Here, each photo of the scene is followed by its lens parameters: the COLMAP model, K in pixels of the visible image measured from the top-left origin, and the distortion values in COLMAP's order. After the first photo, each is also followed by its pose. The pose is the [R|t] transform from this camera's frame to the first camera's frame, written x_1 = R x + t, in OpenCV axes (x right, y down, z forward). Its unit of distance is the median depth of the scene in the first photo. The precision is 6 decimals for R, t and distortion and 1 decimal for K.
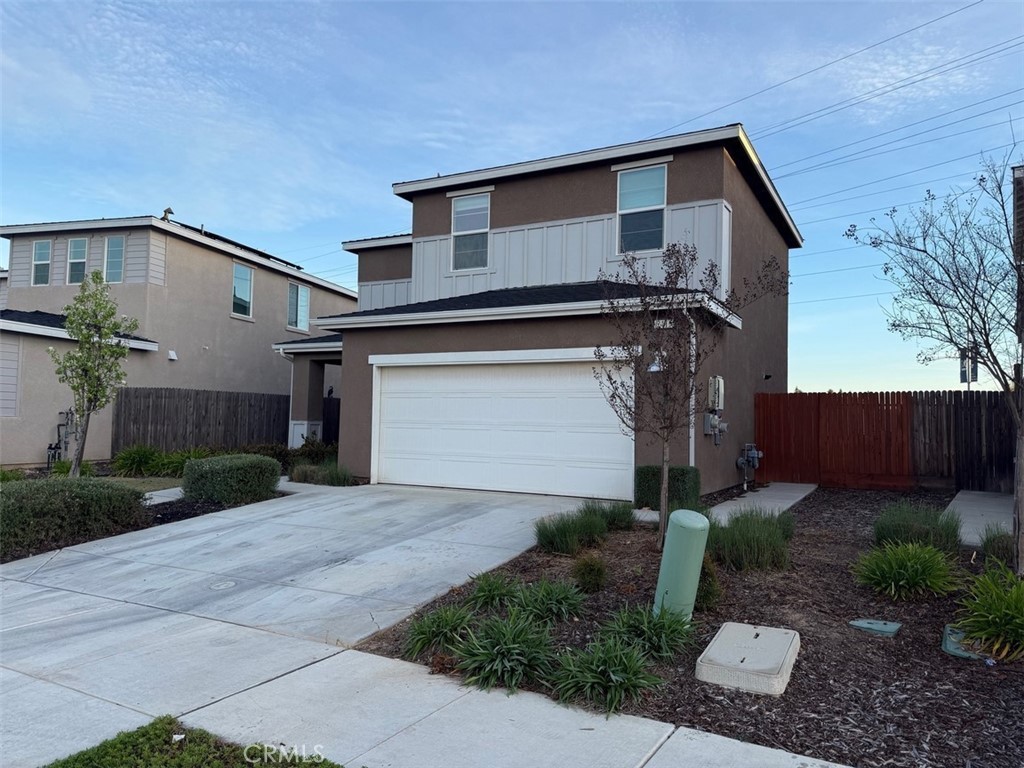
lens RADIAL K [[764.6, 0, 509.7], [0, 764.6, 383.7], [0, 0, 1]] dist [0.025676, -0.028562]
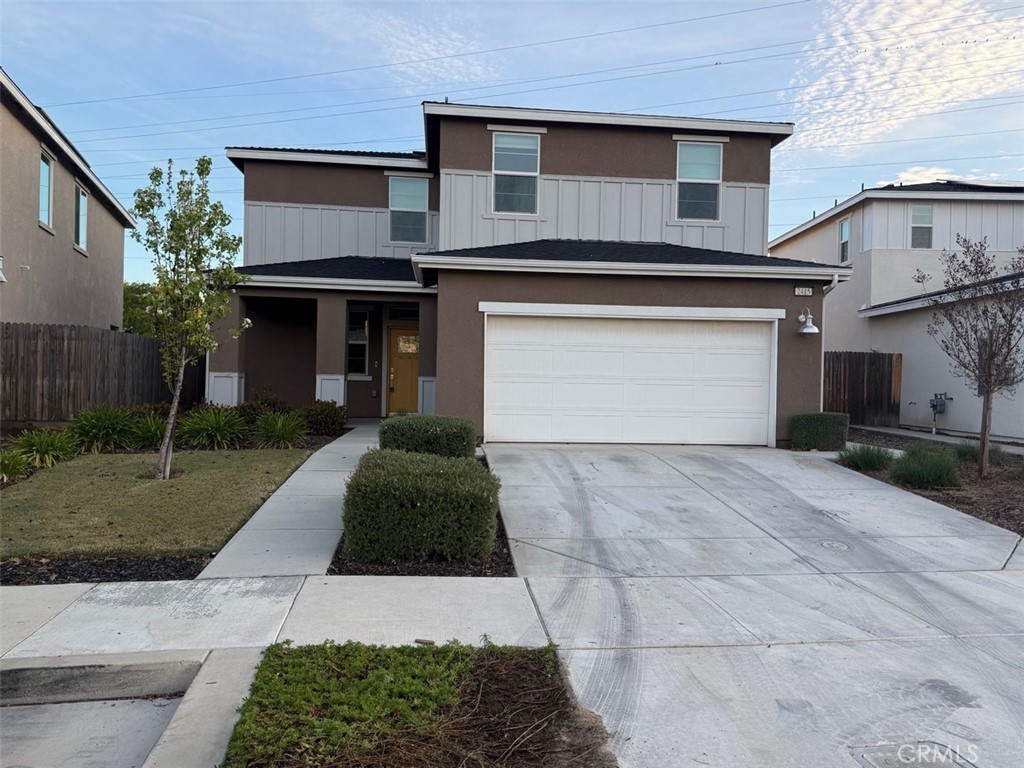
lens RADIAL K [[764.6, 0, 534.9], [0, 764.6, 384.0], [0, 0, 1]] dist [0.025676, -0.028562]
pose [[0.807170, -0.007524, 0.590271, -0.596501], [-0.031912, 0.997900, 0.056359, 0.006637], [-0.589456, -0.064328, 0.805235, 0.213942]]
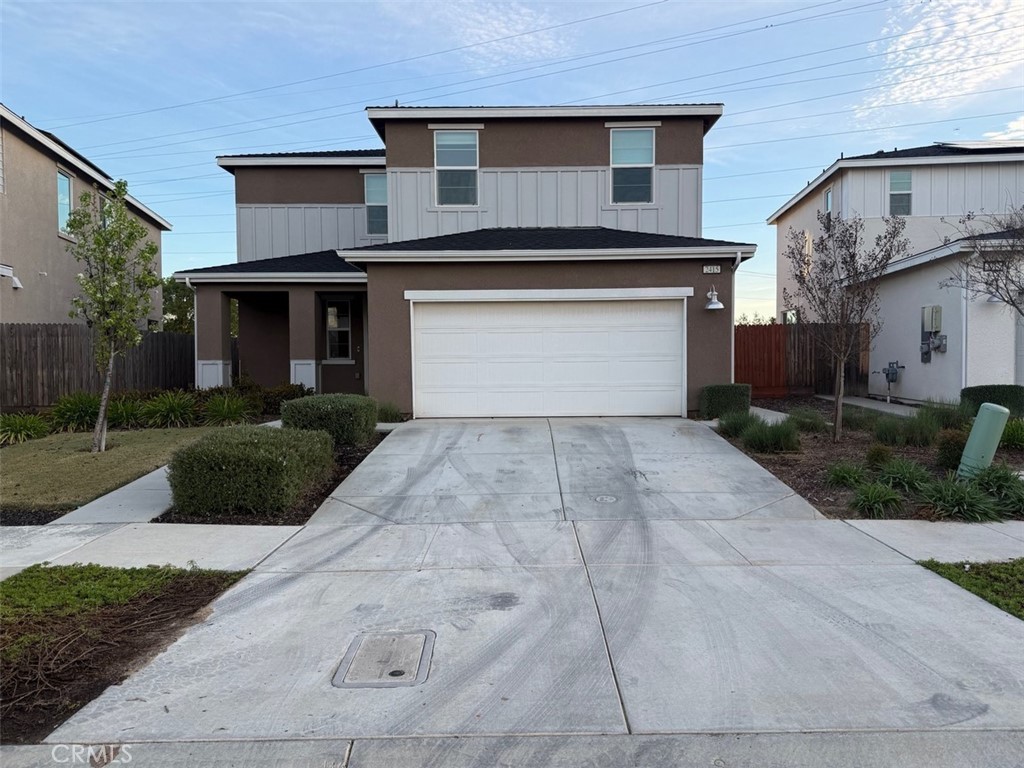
lens RADIAL K [[764.6, 0, 529.0], [0, 764.6, 389.4], [0, 0, 1]] dist [0.025676, -0.028562]
pose [[0.869073, -0.047362, 0.492412, -0.486120], [0.000582, 0.995503, 0.094724, -0.002743], [-0.494684, -0.082035, 0.865192, 0.052742]]
